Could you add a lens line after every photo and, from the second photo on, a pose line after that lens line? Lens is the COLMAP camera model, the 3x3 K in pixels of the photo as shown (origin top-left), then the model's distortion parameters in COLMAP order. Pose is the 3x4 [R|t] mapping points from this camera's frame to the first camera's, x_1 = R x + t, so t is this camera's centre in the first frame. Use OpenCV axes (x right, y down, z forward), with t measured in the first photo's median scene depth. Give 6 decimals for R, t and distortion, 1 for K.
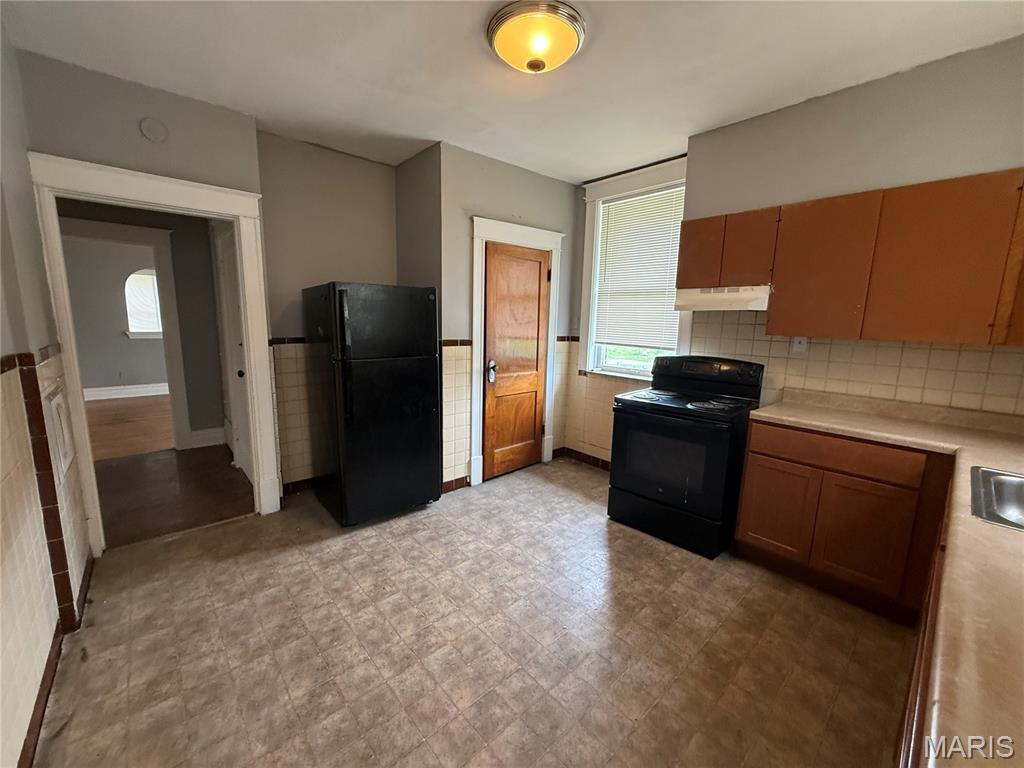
lens RADIAL K [[405.8, 0, 511.6], [0, 405.8, 386.0], [0, 0, 1]] dist [-0.004267, -0.000014]
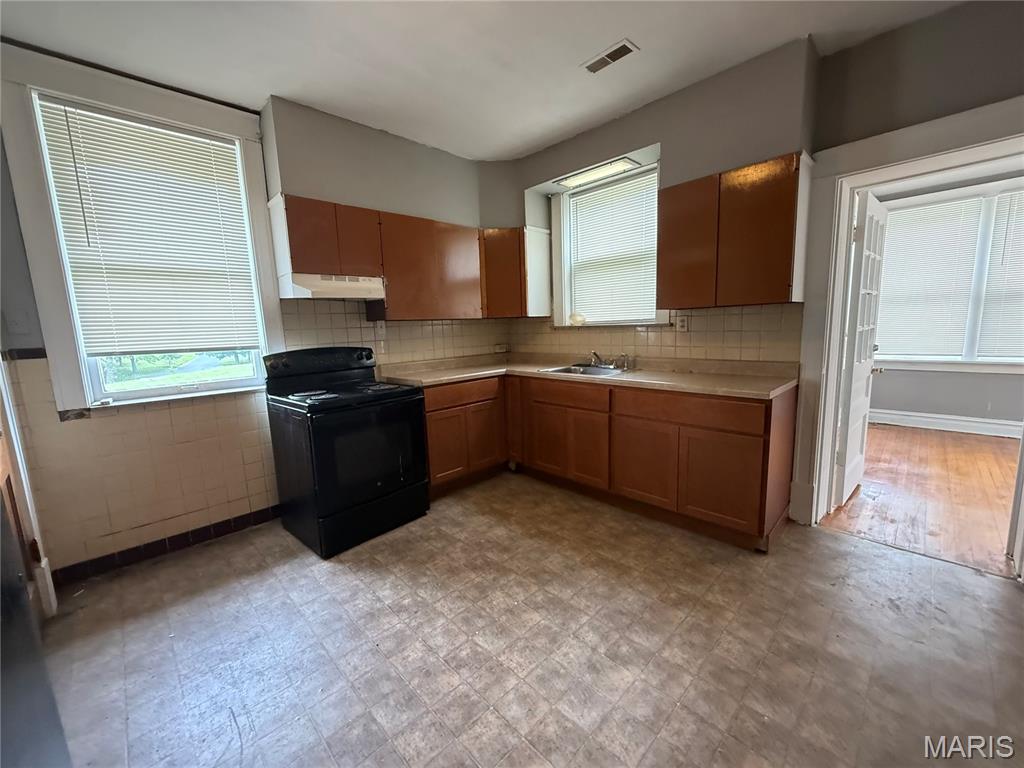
lens RADIAL K [[405.8, 0, 512.2], [0, 405.8, 382.2], [0, 0, 1]] dist [-0.004267, -0.000014]
pose [[-0.044492, -0.162707, 0.985671, -0.650380], [0.196723, 0.965902, 0.168324, -0.086748], [-0.979449, 0.201393, -0.010967, 0.773306]]
